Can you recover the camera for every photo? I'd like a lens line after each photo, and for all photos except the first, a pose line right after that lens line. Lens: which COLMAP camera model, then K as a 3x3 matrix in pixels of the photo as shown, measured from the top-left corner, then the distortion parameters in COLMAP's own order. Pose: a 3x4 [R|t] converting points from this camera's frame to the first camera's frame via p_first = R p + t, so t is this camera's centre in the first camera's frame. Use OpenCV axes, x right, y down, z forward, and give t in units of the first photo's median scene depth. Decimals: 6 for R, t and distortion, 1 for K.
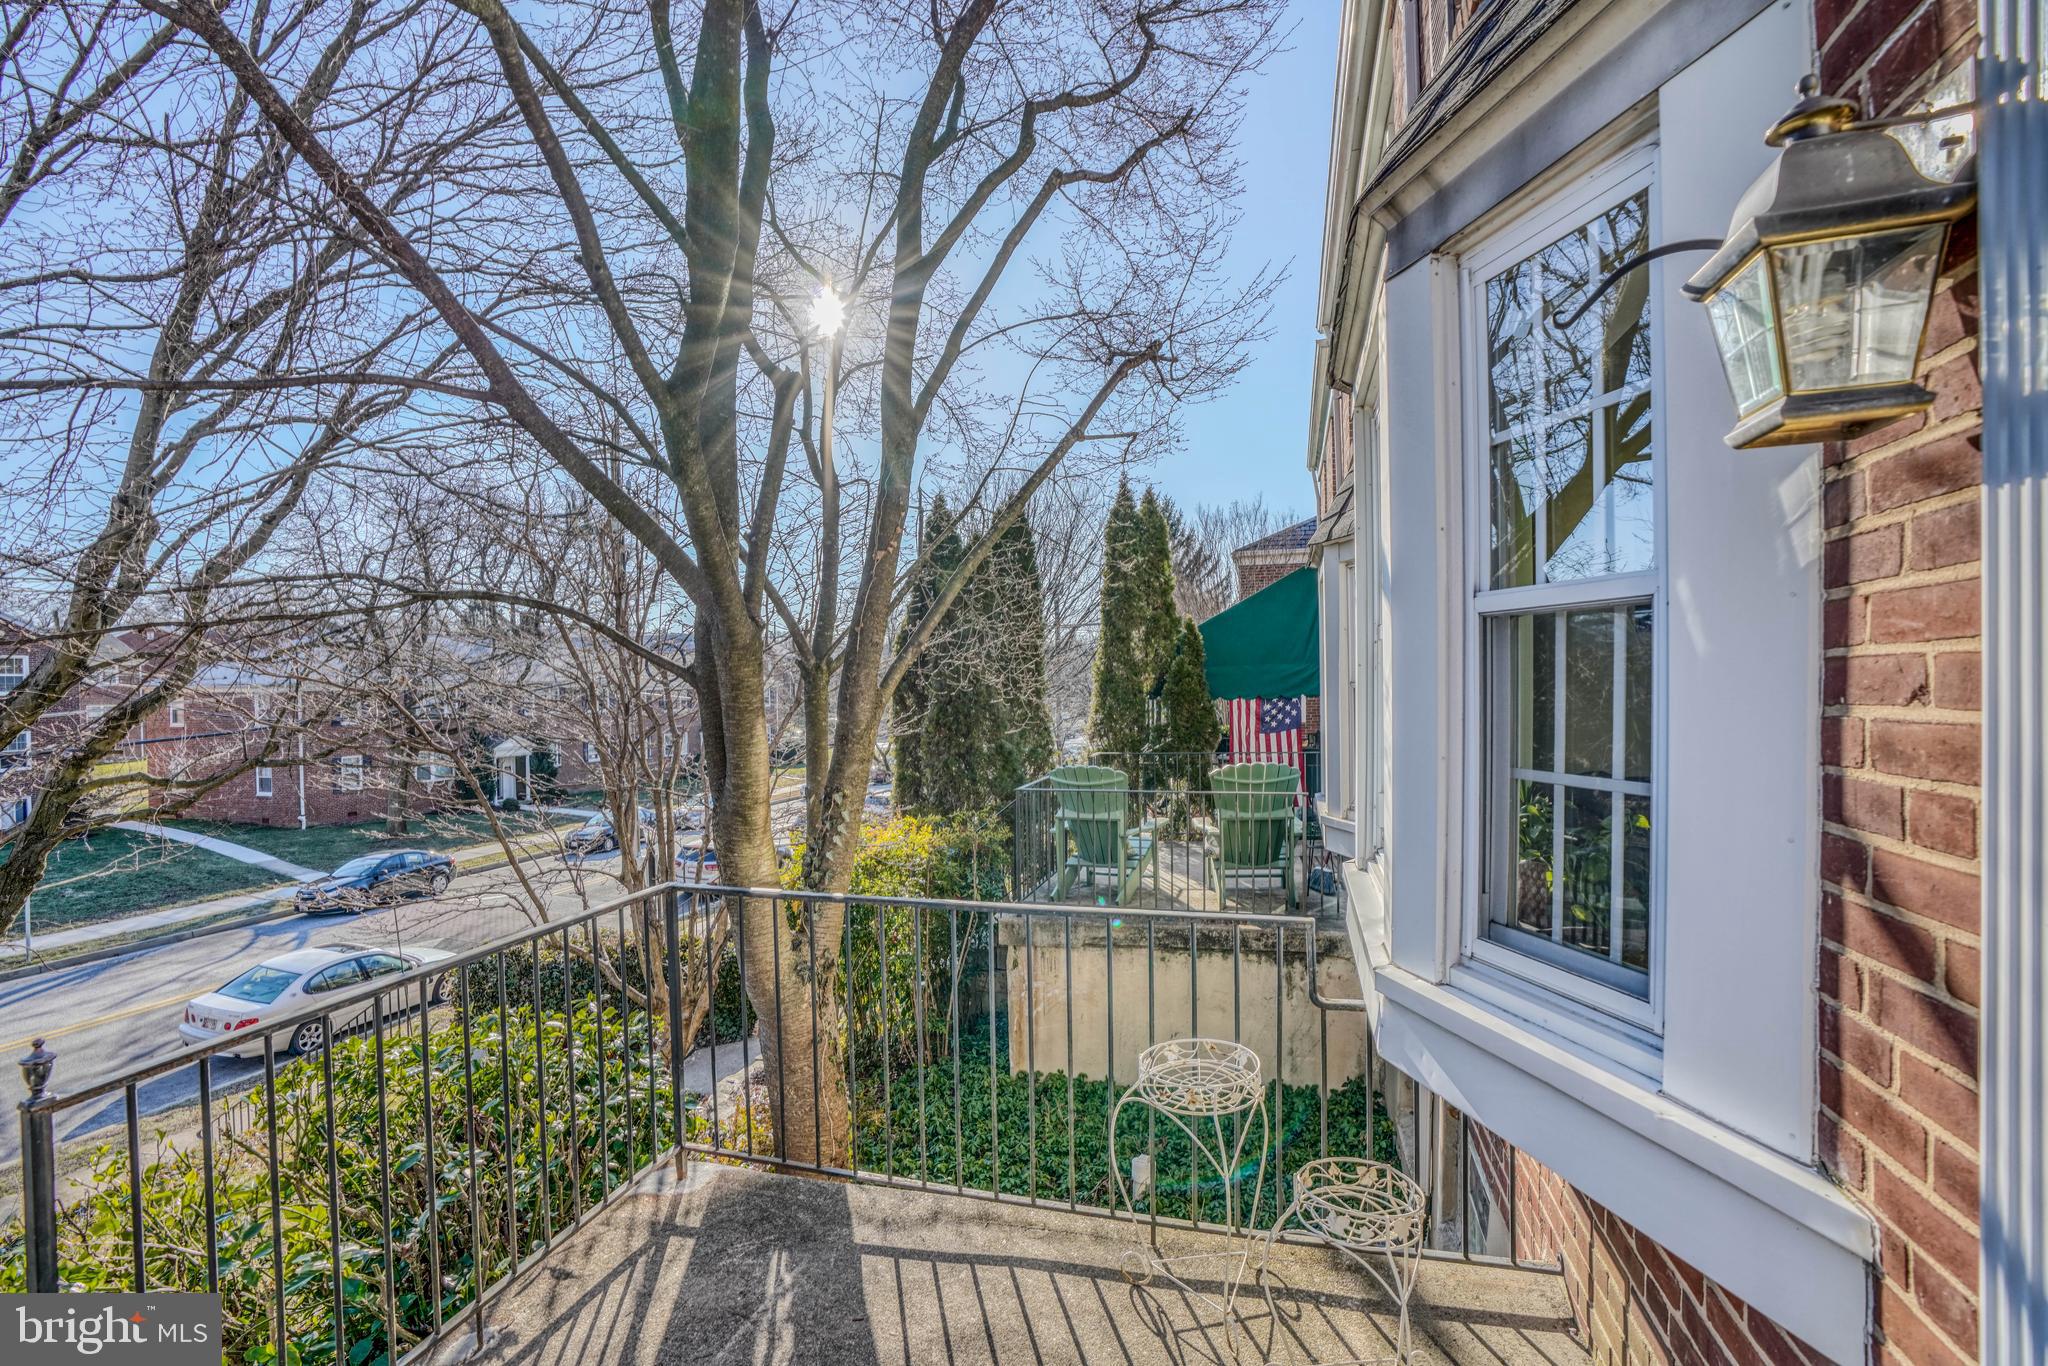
lens RADIAL K [[957.0, 0, 1013.0], [0, 957.0, 688.3], [0, 0, 1]] dist [-0.056827, 0.026649]
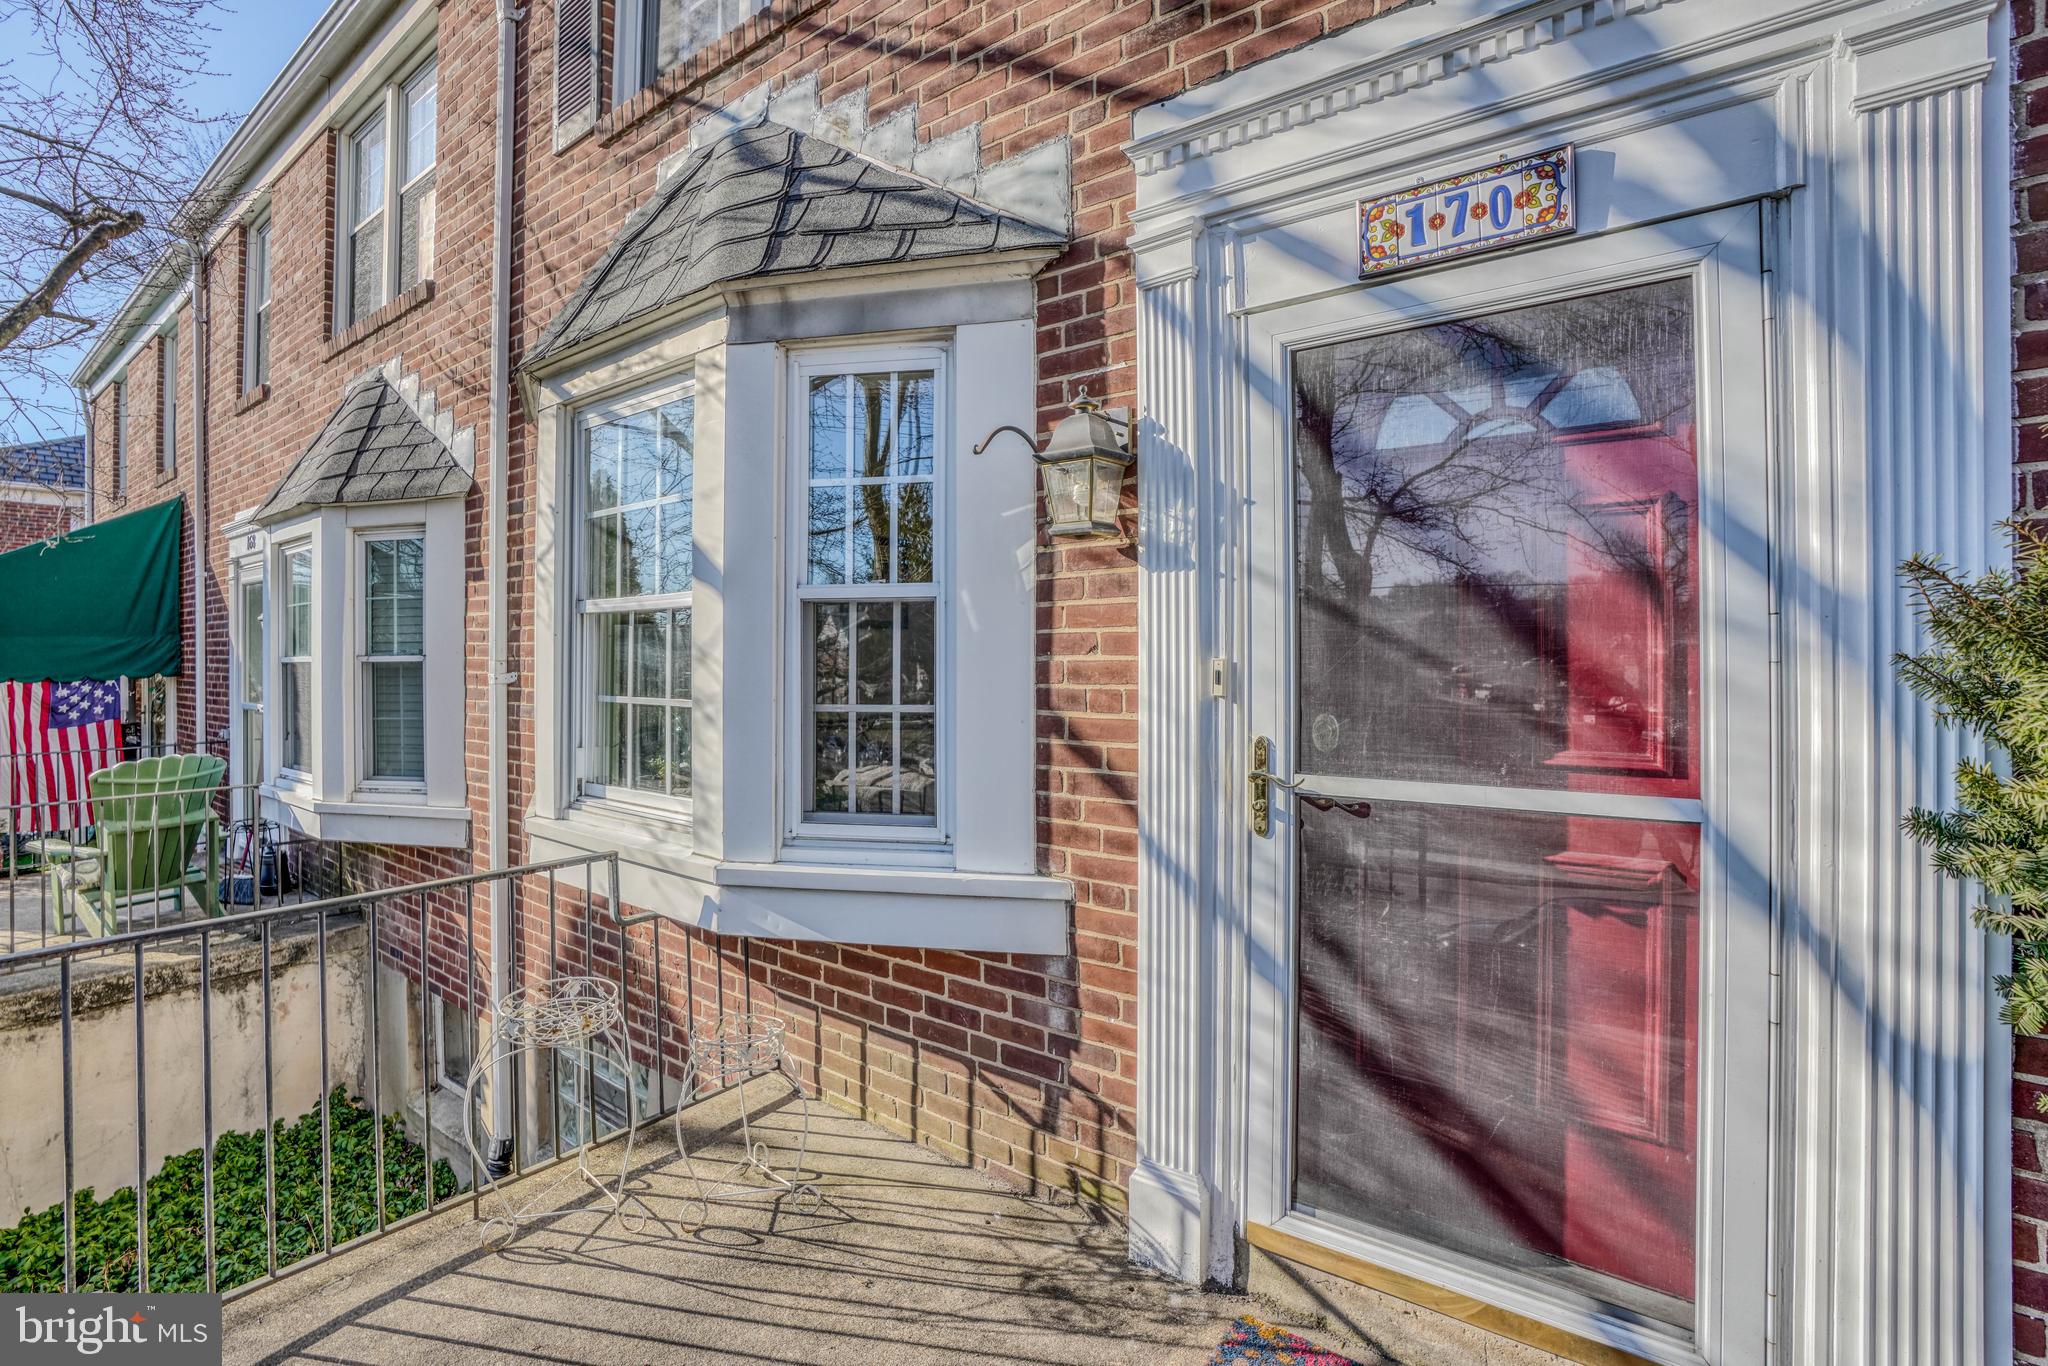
lens RADIAL K [[939.0, 0, 1020.6], [0, 939.0, 646.7], [0, 0, 1]] dist [-0.030015, 0.000263]
pose [[0.369442, 0.016825, 0.929101, -1.168150], [0.007978, 0.999742, -0.021277, 0.042954], [-0.929219, 0.015273, 0.369213, 0.238314]]
